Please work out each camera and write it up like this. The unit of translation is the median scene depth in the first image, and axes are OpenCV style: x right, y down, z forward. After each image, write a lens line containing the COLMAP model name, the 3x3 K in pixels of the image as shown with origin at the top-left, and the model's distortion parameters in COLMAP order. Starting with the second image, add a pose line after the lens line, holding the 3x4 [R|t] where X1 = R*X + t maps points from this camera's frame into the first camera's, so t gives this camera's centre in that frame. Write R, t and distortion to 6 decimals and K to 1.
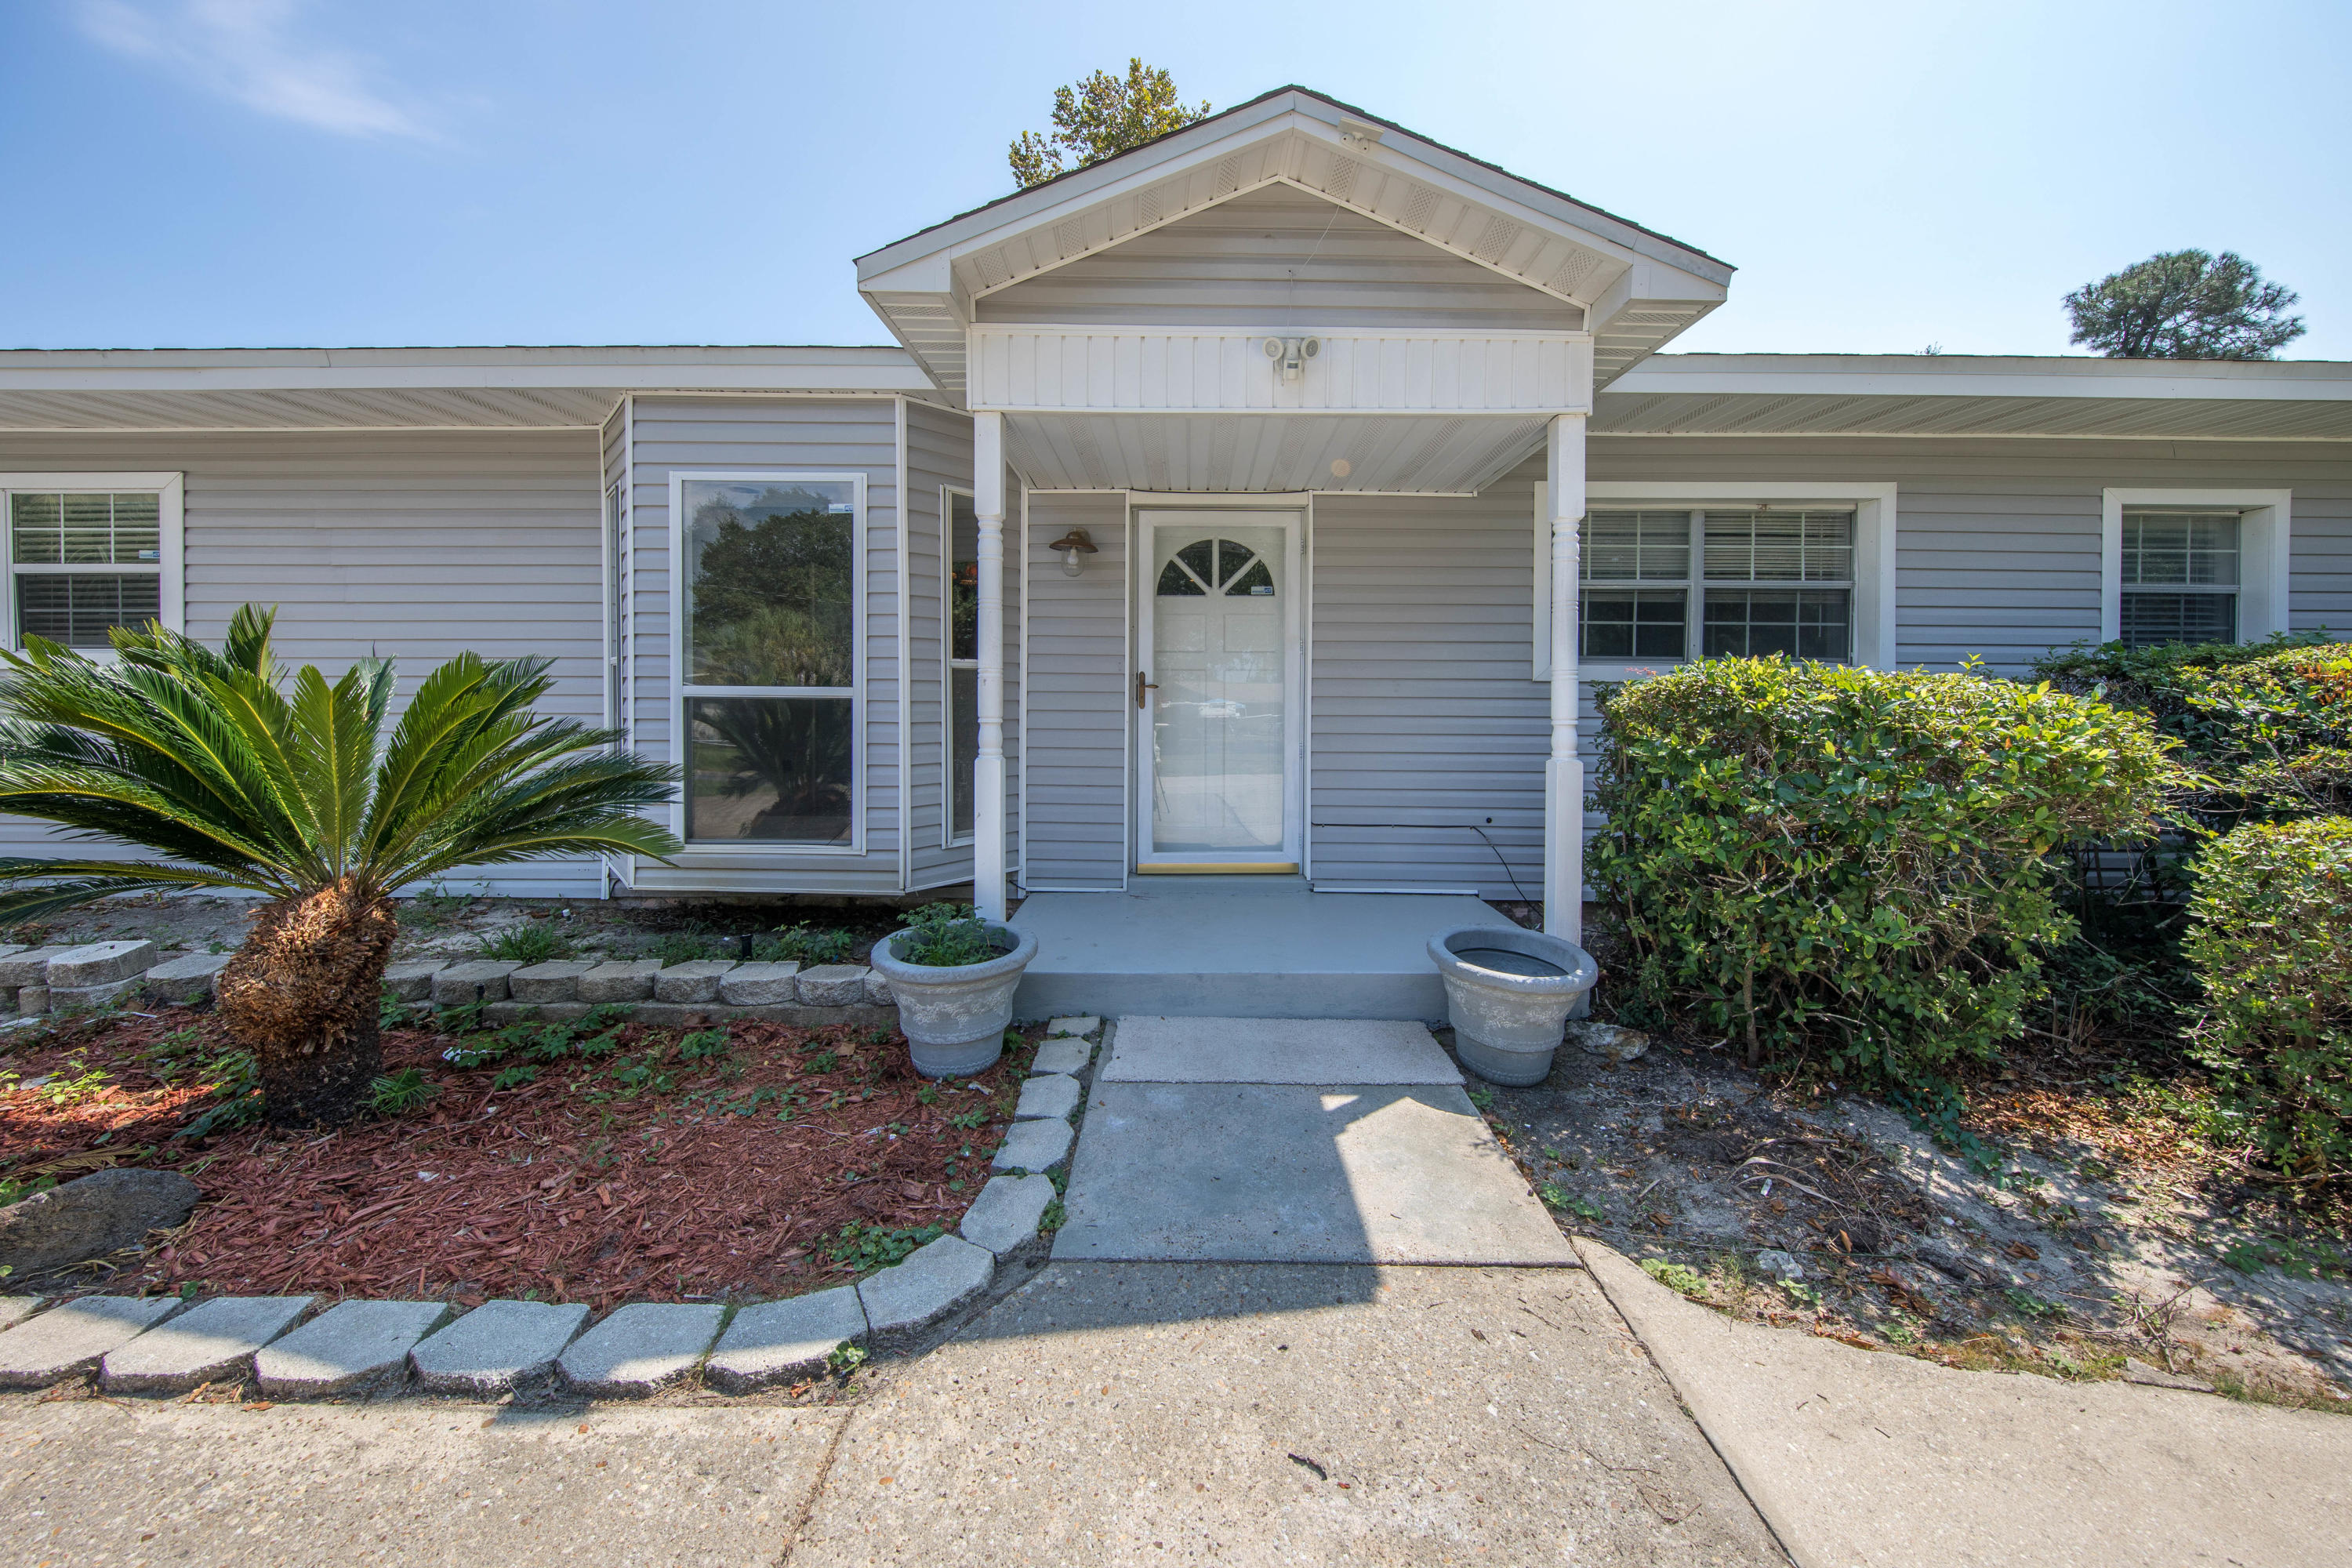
lens RADIAL K [[756.0, 0, 1178.9], [0, 756.0, 730.6], [0, 0, 1]] dist [-0.000618, -0.000041]
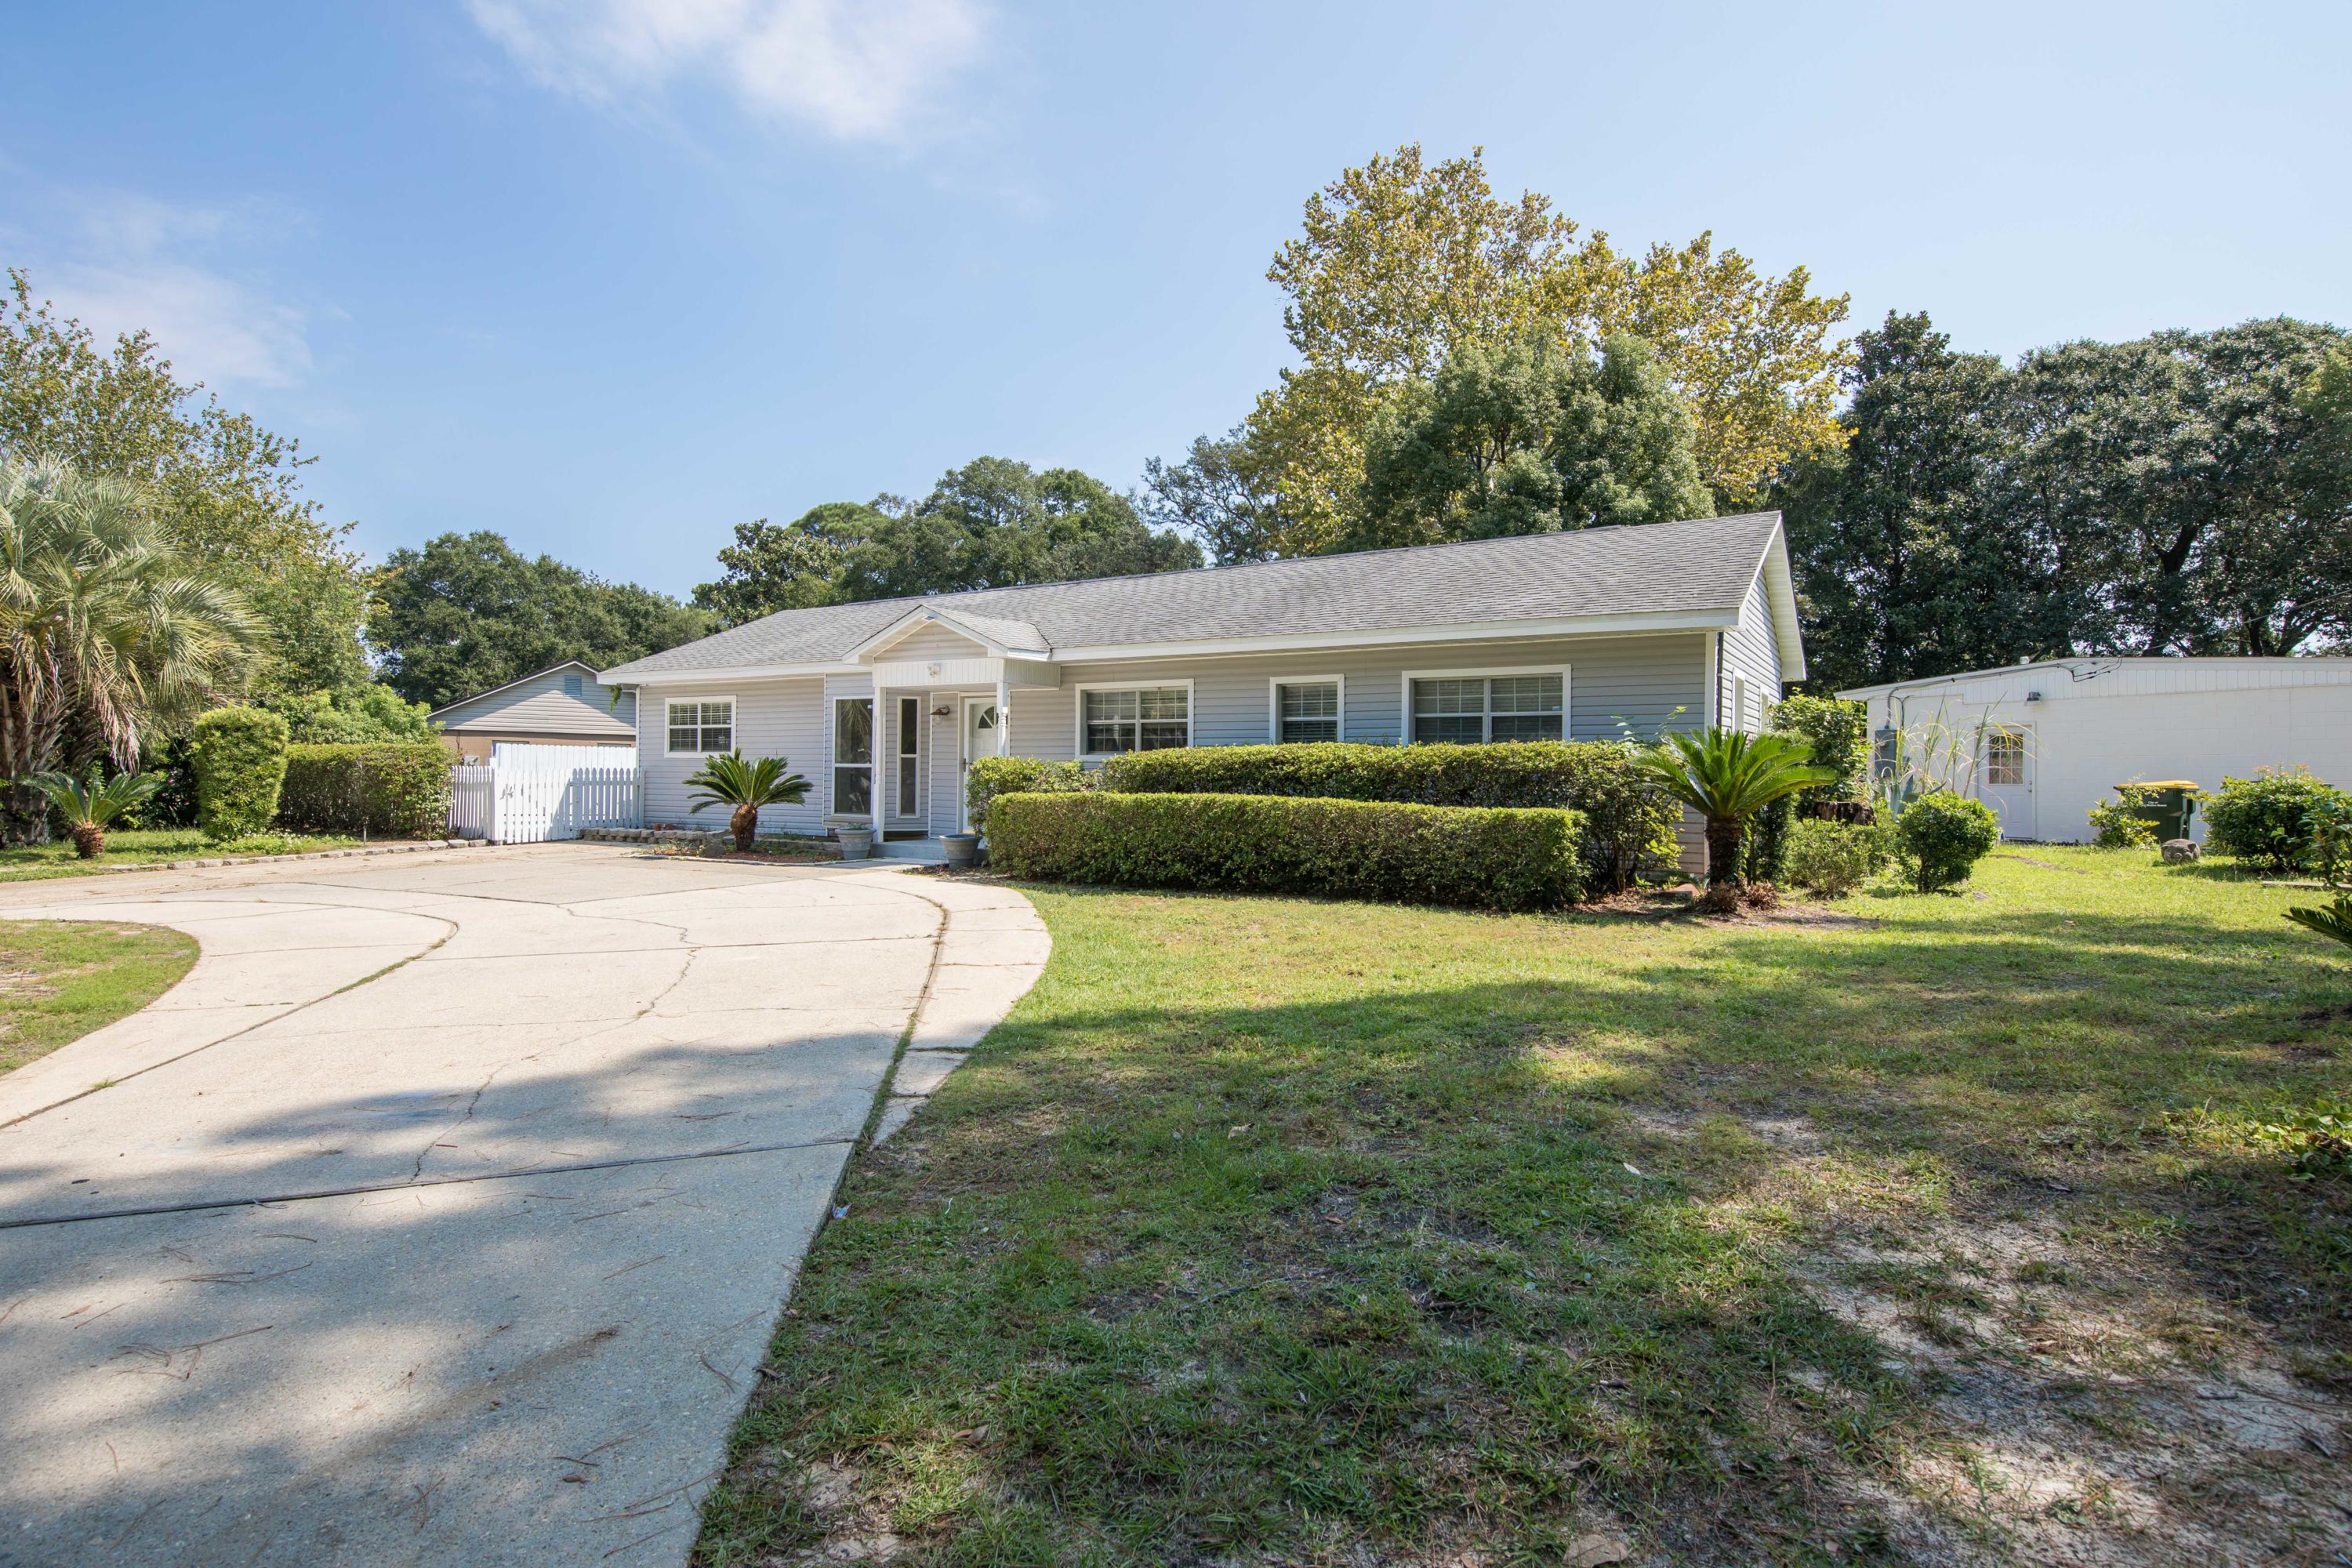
lens RADIAL K [[1145.9, 0, 1181.0], [0, 1145.9, 777.8], [0, 0, 1]] dist [0.000461, -0.000345]
pose [[0.846068, 0.006235, -0.533039, 2.736666], [-0.038143, 0.998077, -0.048866, 0.157825], [0.531709, 0.061676, 0.844678, -1.983049]]
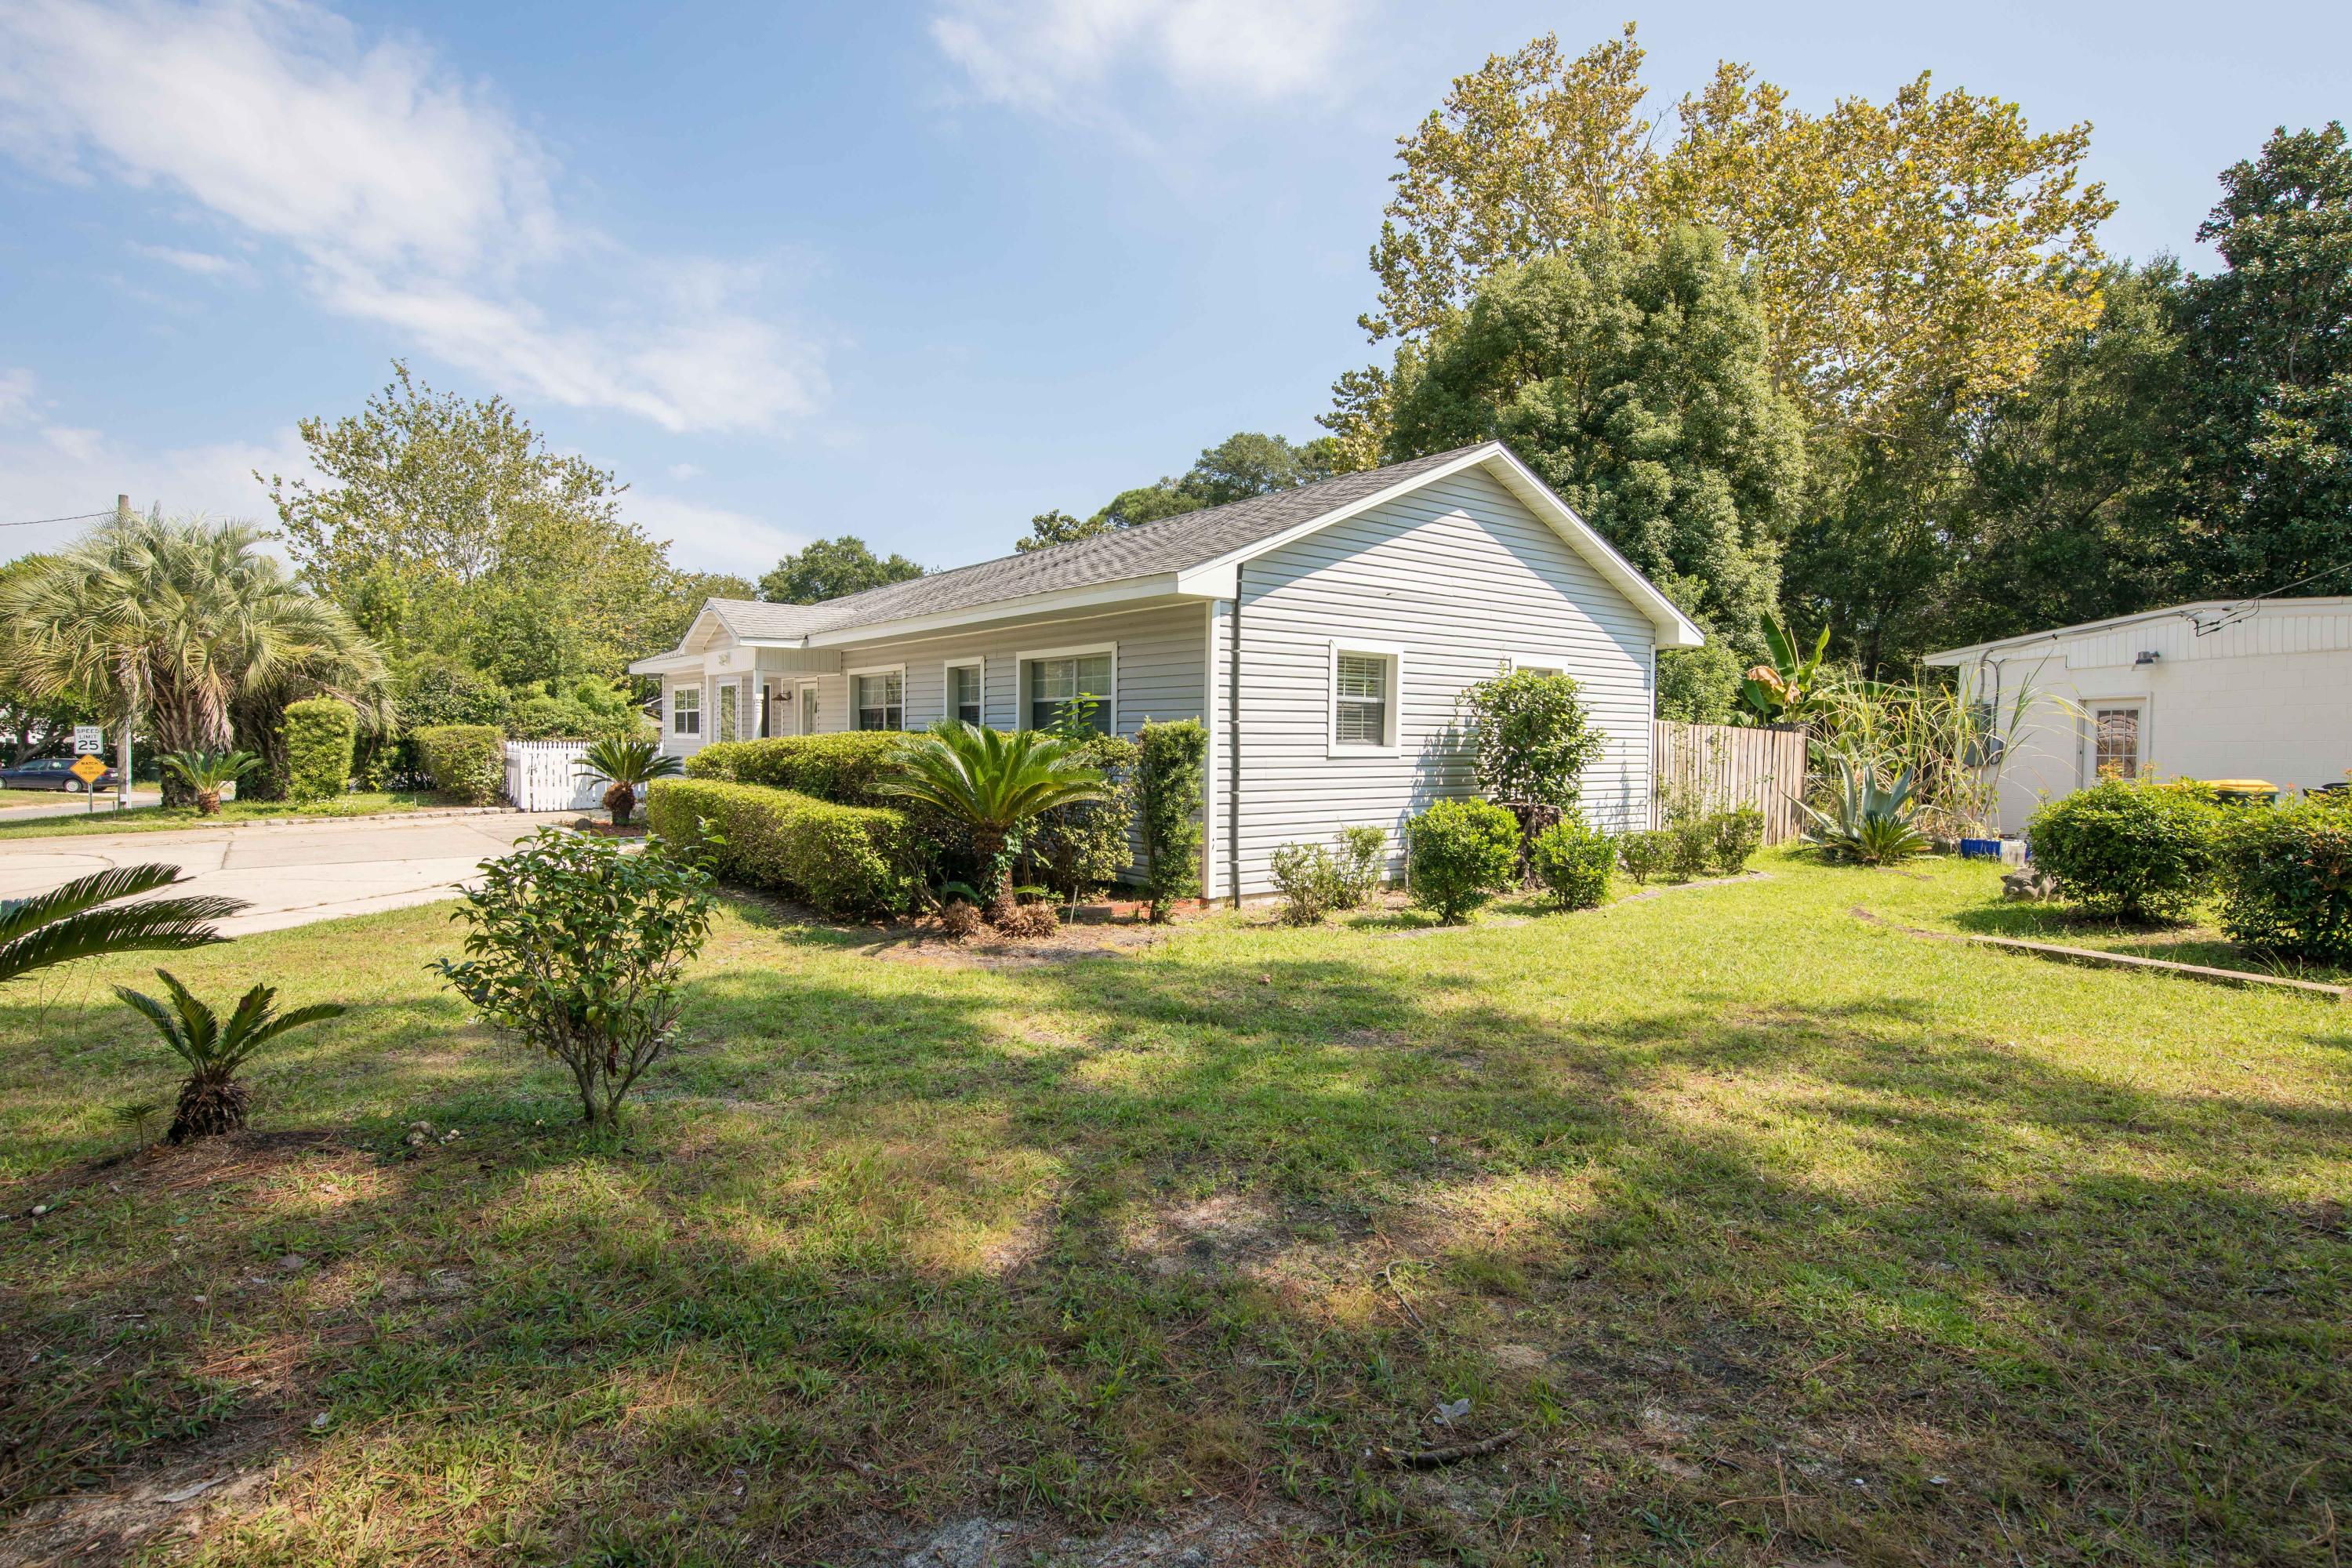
lens RADIAL K [[1136.1, 0, 1184.0], [0, 1136.1, 792.3], [0, 0, 1]] dist [0.001902, -0.000595]
pose [[0.615230, 0.039567, -0.787354, 4.117407], [-0.058049, 0.998302, 0.004809, 0.008336], [0.786208, 0.042746, 0.616482, -0.464460]]
